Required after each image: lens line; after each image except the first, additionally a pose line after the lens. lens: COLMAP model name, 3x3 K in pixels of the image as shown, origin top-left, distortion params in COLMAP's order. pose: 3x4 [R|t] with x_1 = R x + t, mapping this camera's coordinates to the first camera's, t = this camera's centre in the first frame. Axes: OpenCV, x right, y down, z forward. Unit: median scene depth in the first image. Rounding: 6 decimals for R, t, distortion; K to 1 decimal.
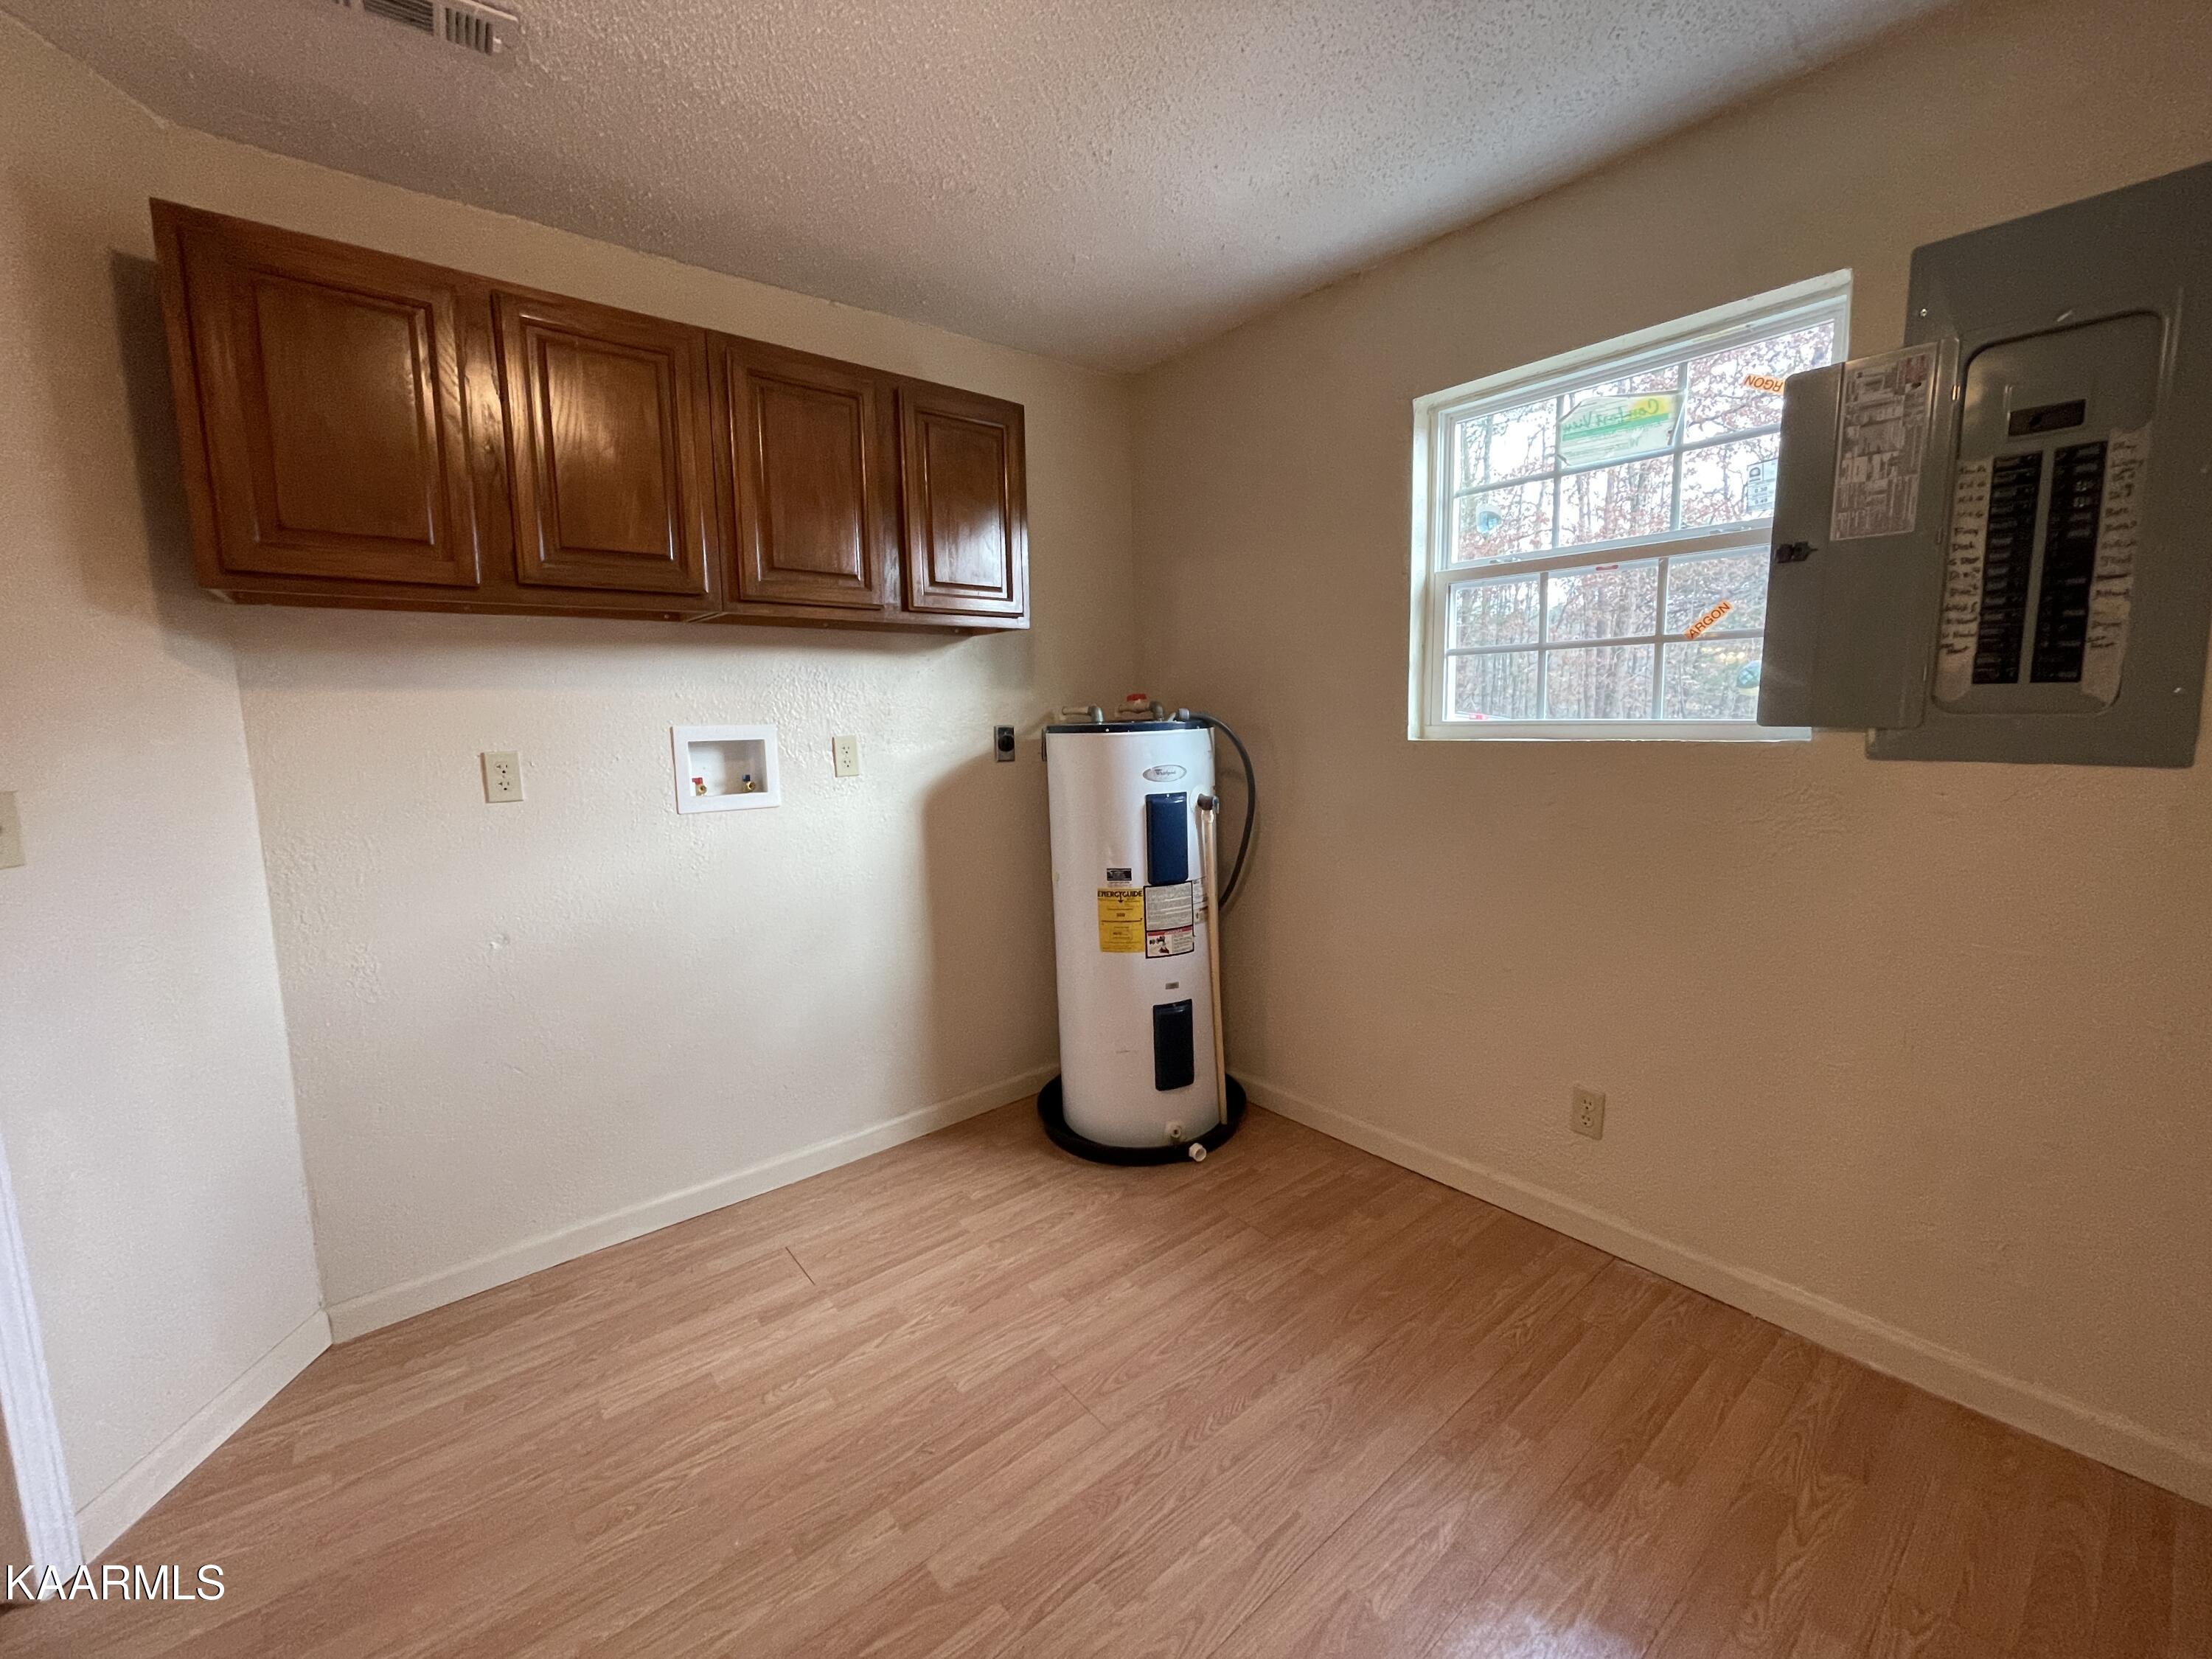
lens RADIAL K [[905.9, 0, 1103.6], [0, 905.9, 824.1], [0, 0, 1]] dist [0.000953, 0.000528]
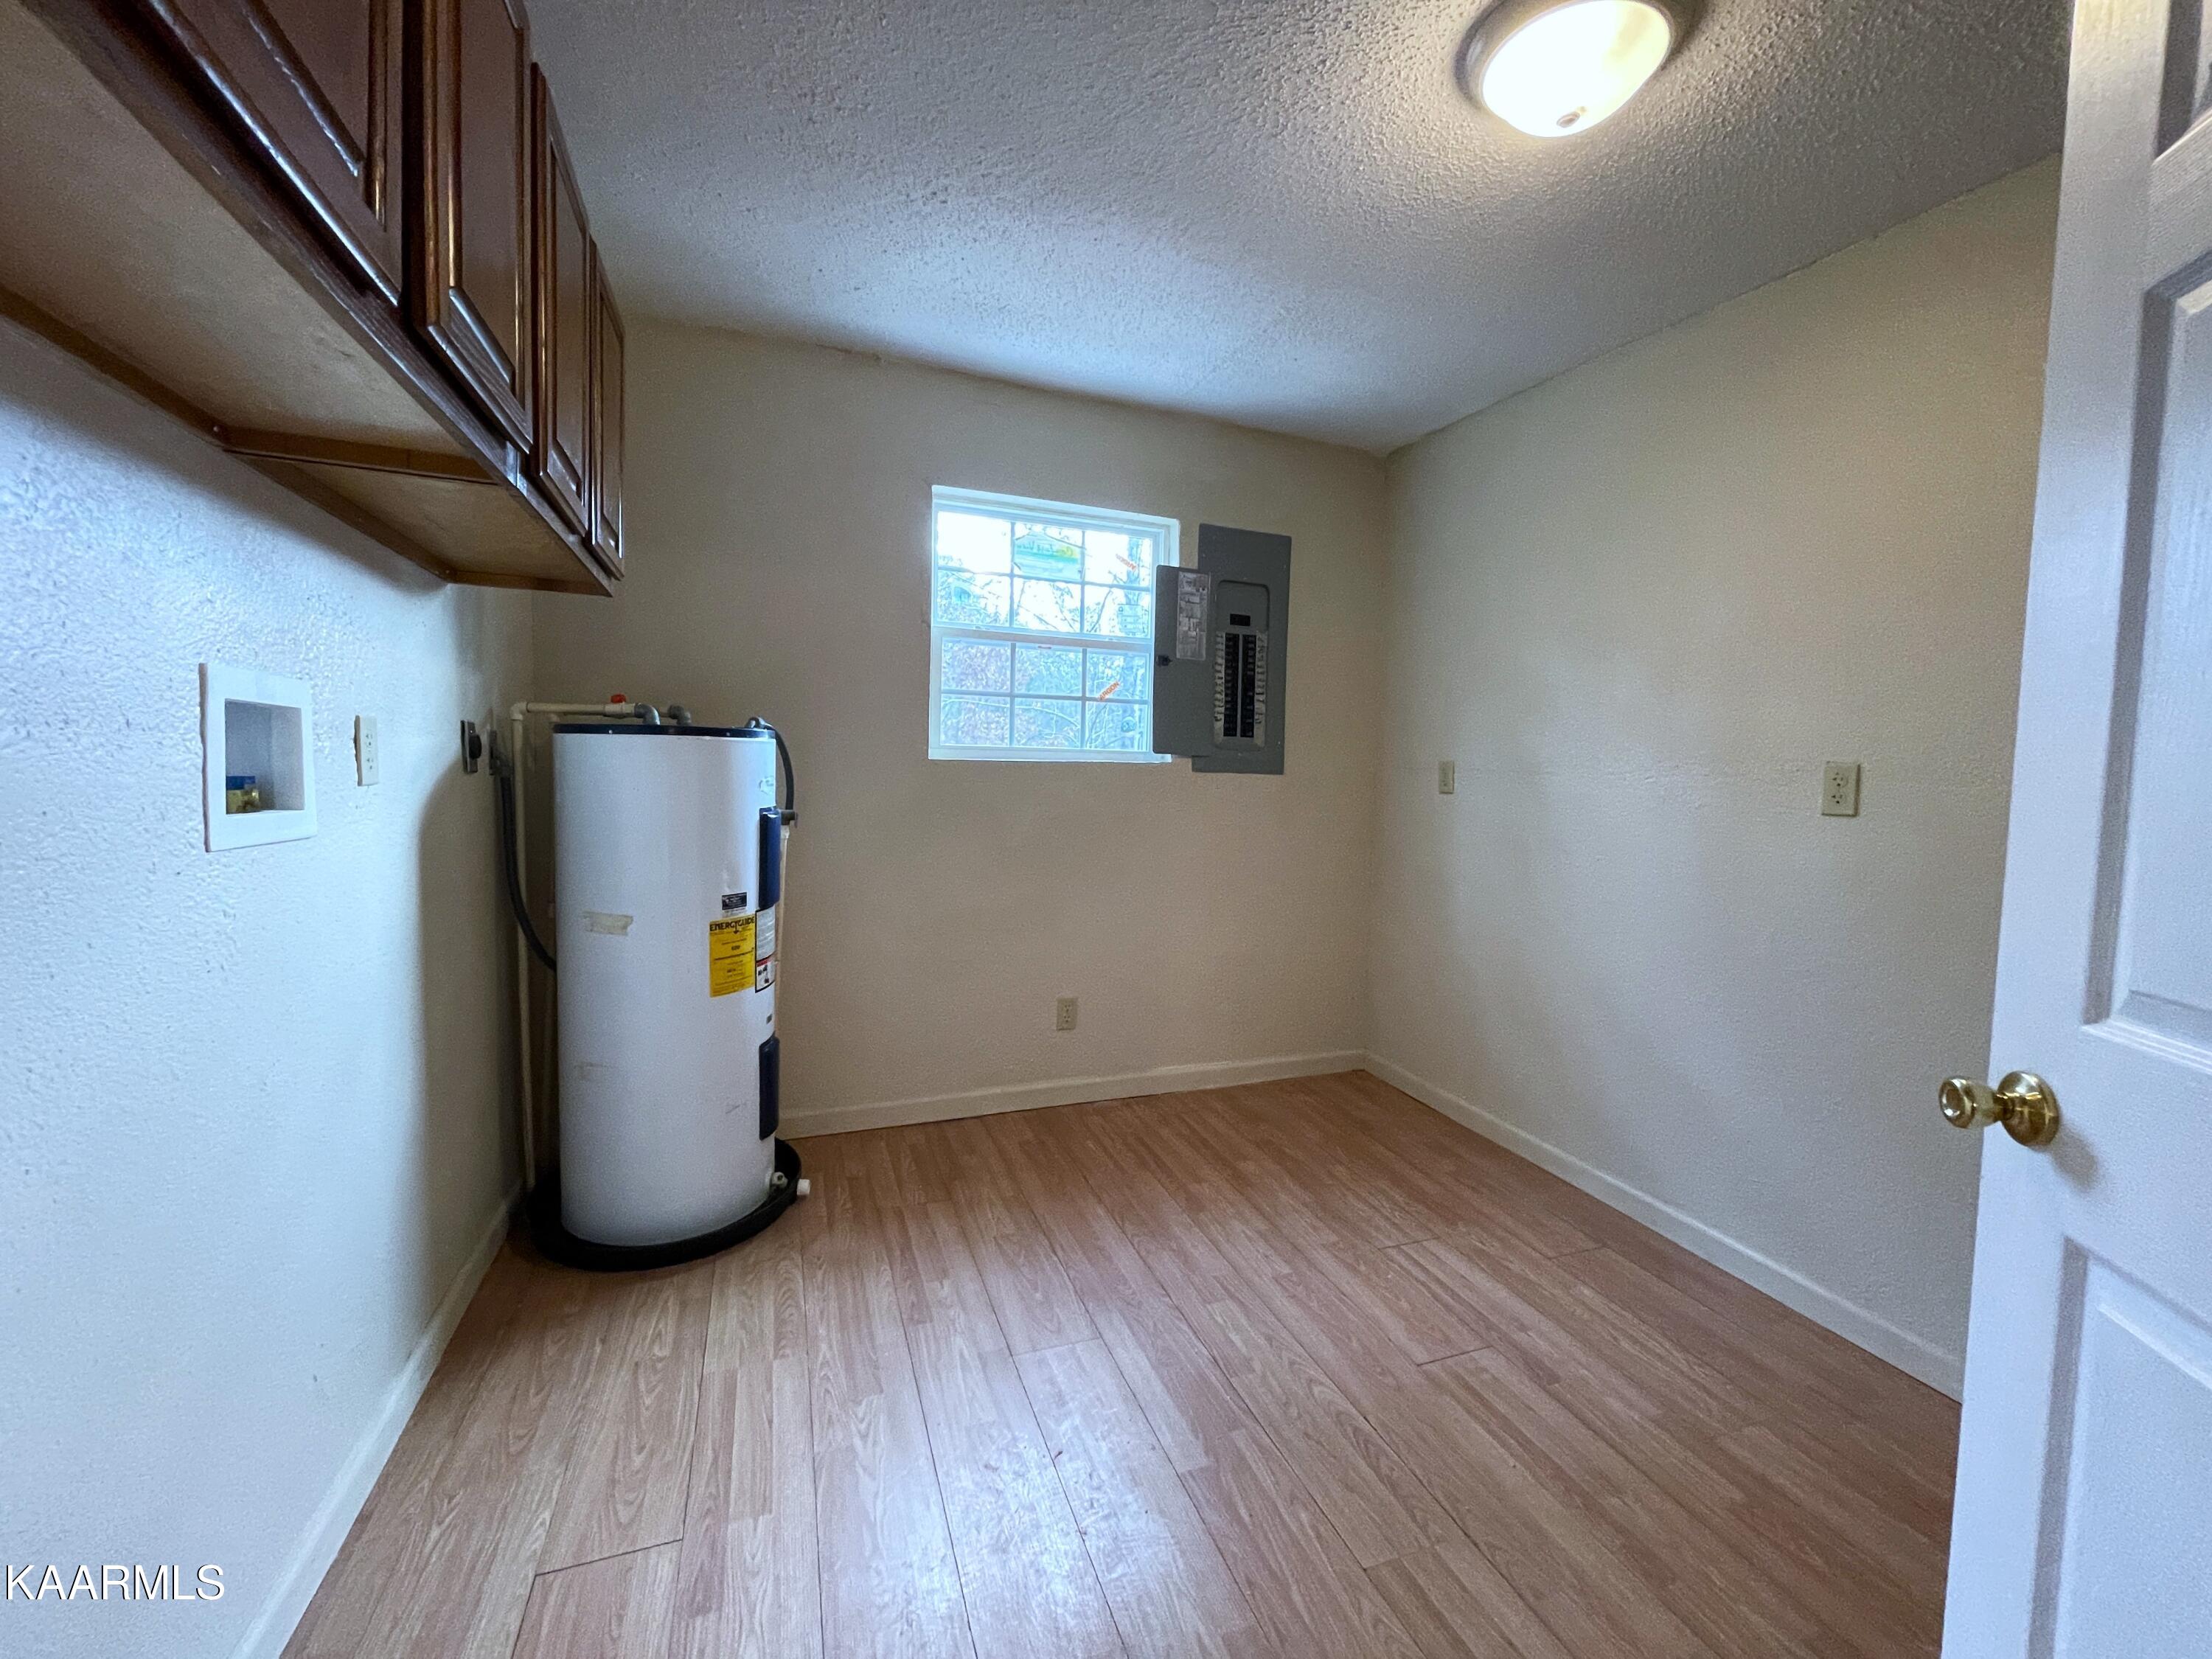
lens RADIAL K [[905.9, 0, 1114.2], [0, 905.9, 829.4], [0, 0, 1]] dist [0.000953, 0.000528]
pose [[0.304784, -0.033390, 0.951836, -0.895417], [0.092533, 0.995695, 0.005298, 0.020578], [-0.947916, 0.086462, 0.306561, 0.486209]]
